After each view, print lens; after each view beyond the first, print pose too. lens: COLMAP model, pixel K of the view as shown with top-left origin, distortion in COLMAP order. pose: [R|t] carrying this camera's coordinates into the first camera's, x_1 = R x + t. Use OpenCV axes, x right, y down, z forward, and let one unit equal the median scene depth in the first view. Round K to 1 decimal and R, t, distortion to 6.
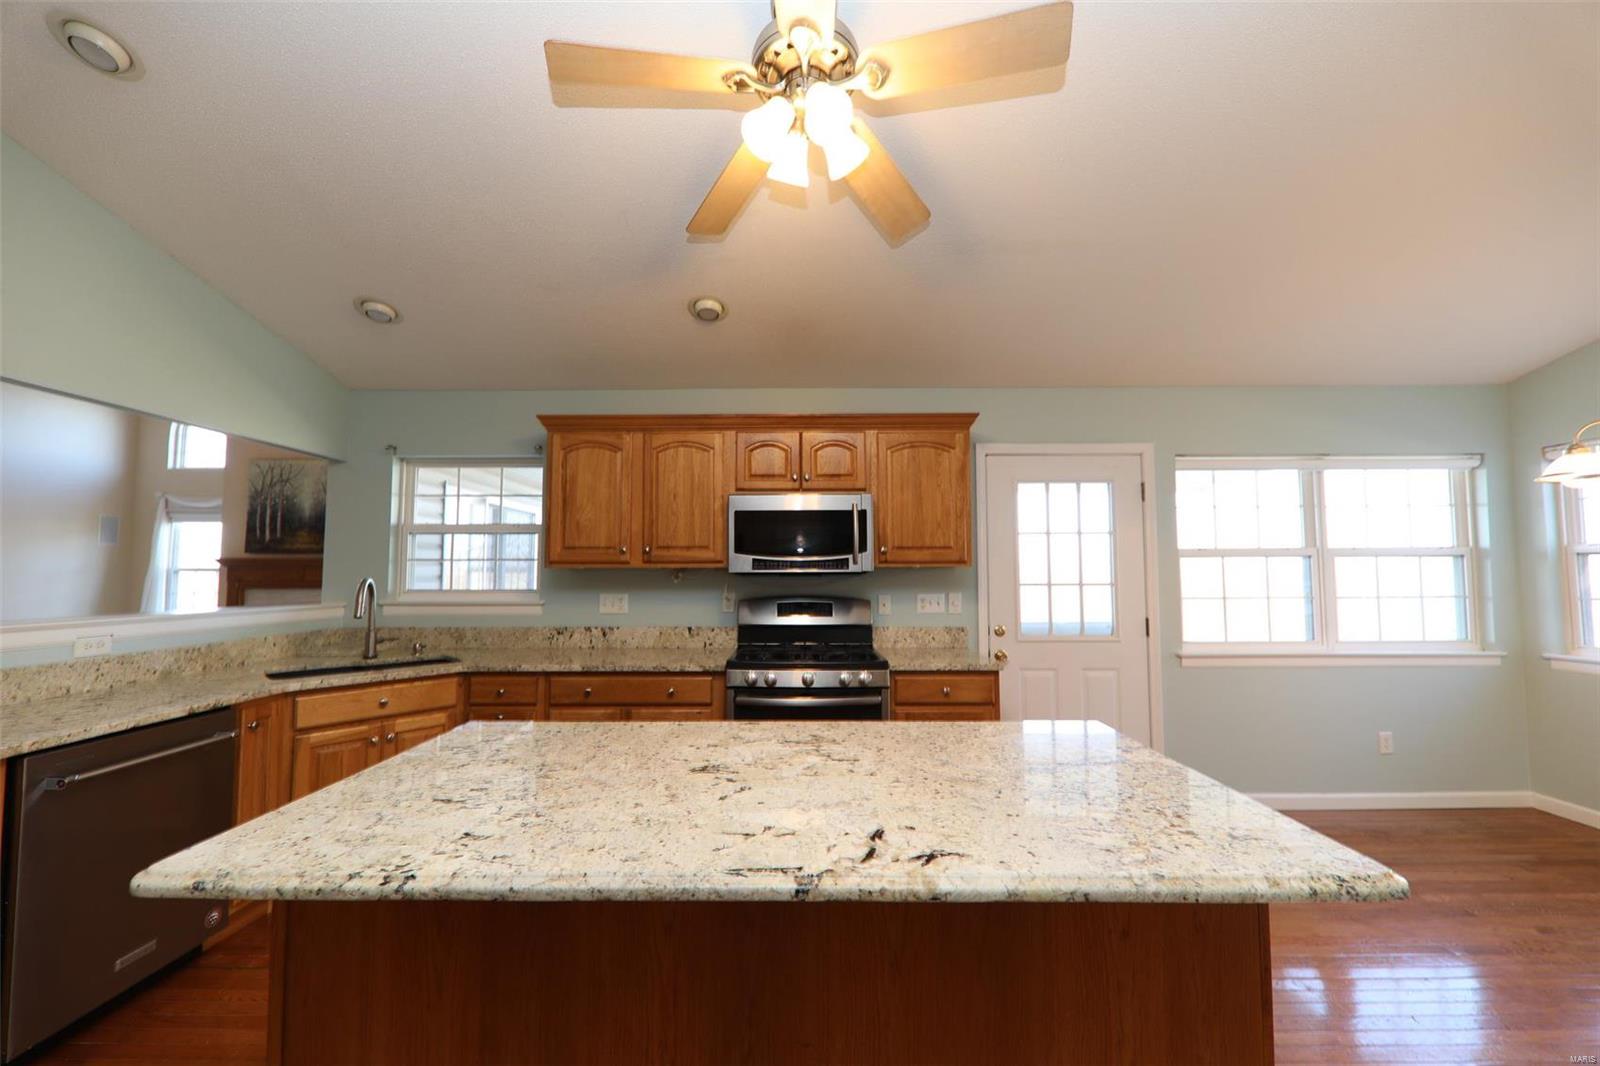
lens RADIAL K [[593.1, 0, 794.4], [0, 593.1, 537.9], [0, 0, 1]] dist [0.007997, -0.006324]
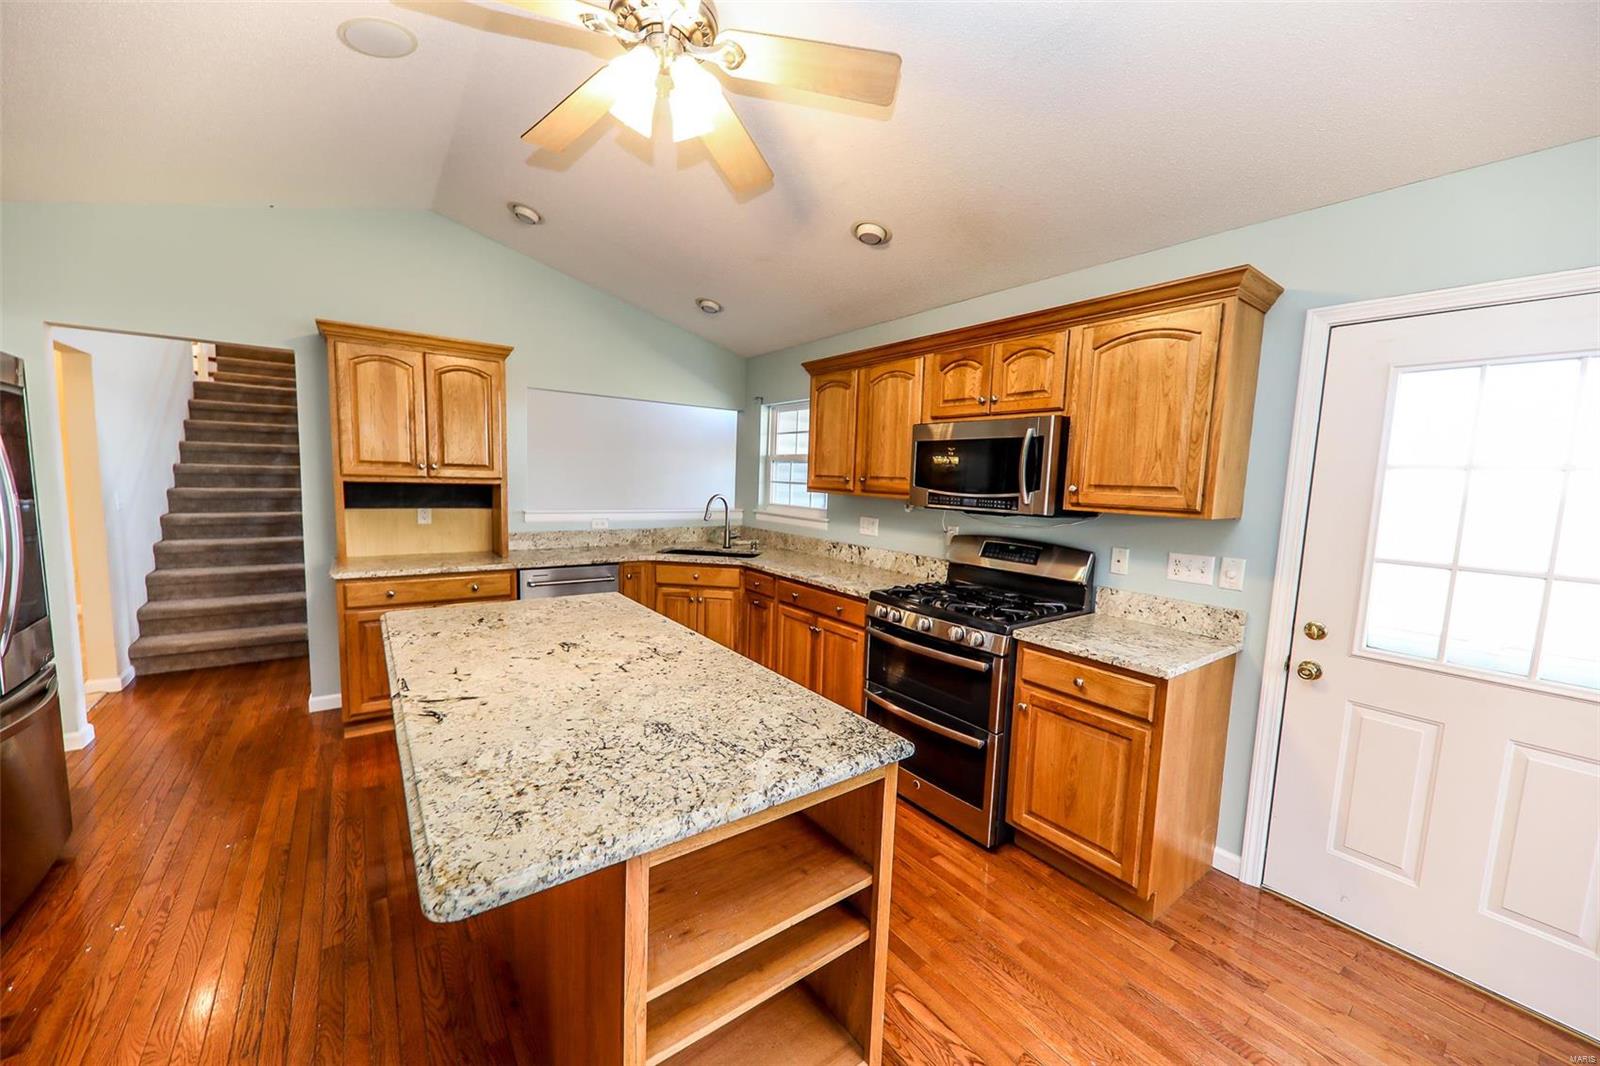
lens RADIAL K [[593.1, 0, 794.4], [0, 593.1, 537.9], [0, 0, 1]] dist [0.007997, -0.006324]
pose [[0.601174, 0.105761, -0.792089, 0.553419], [0.009355, 0.990204, 0.139313, -0.026812], [0.799063, -0.091161, 0.594296, 0.259126]]
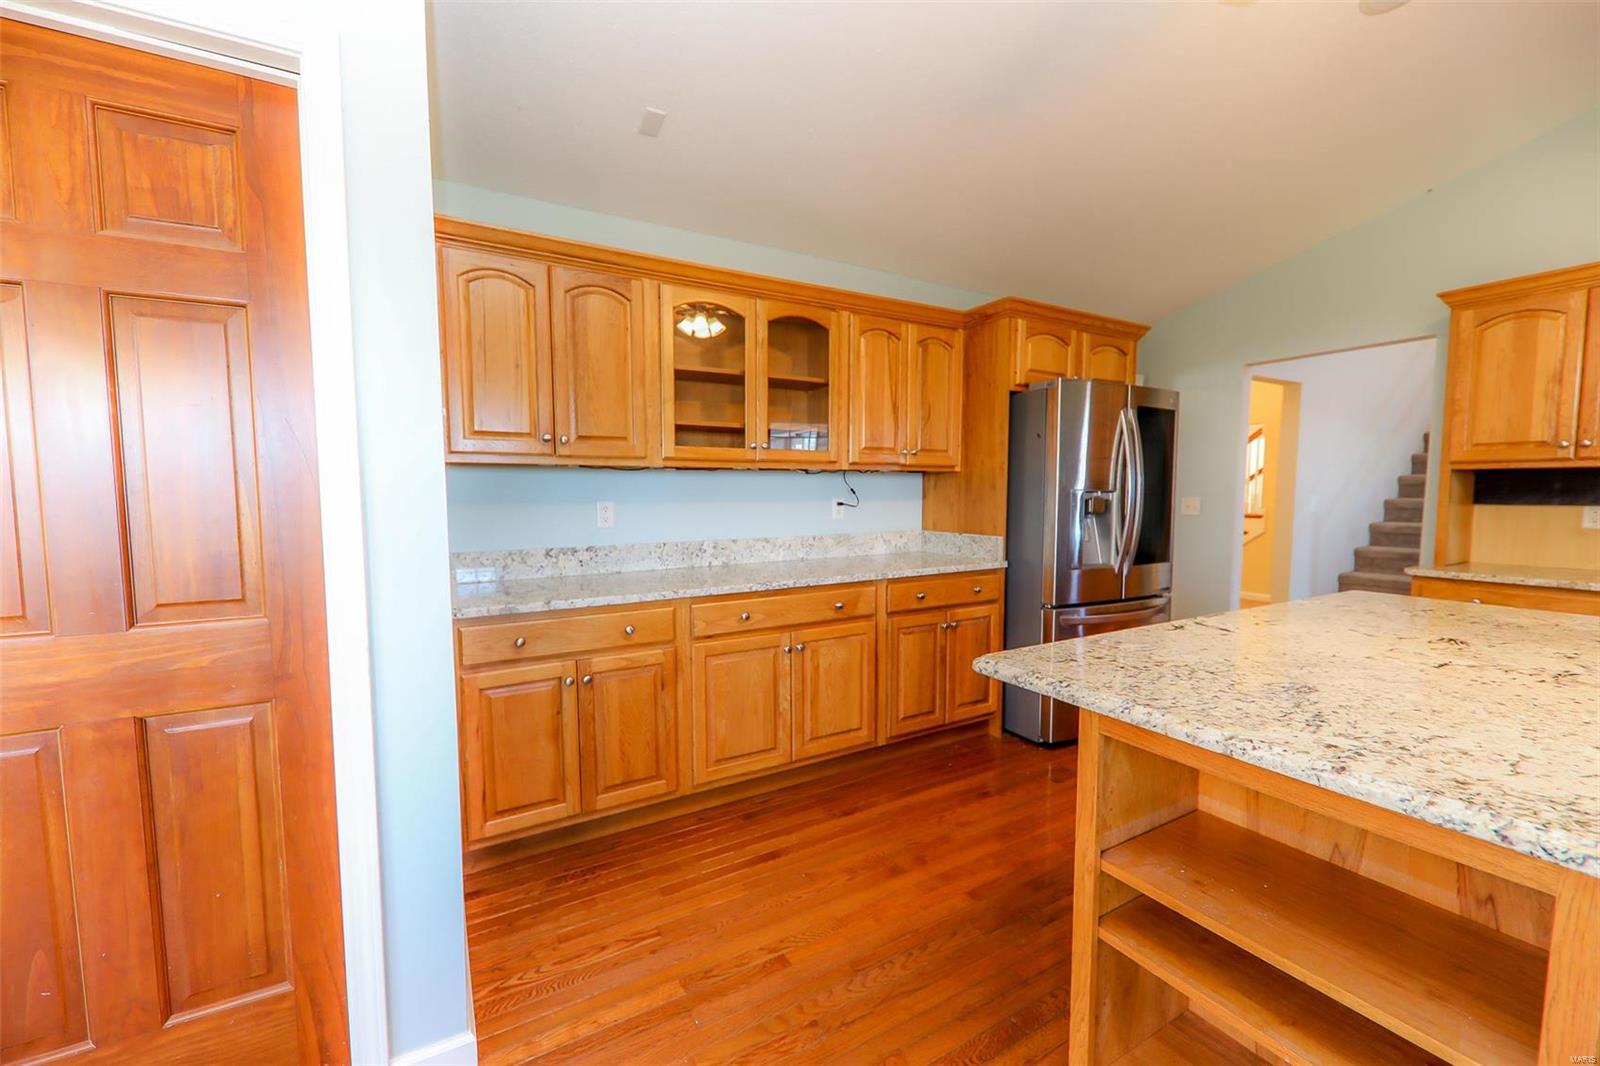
lens RADIAL K [[640.3, 0, 795.1], [0, 640.3, 537.6], [0, 0, 1]] dist [0.010059, -0.008665]
pose [[-0.861929, 0.041649, -0.505316, 0.611219], [0.033581, 0.999122, 0.025069, 0.059202], [0.505916, 0.004639, -0.862570, 0.594933]]
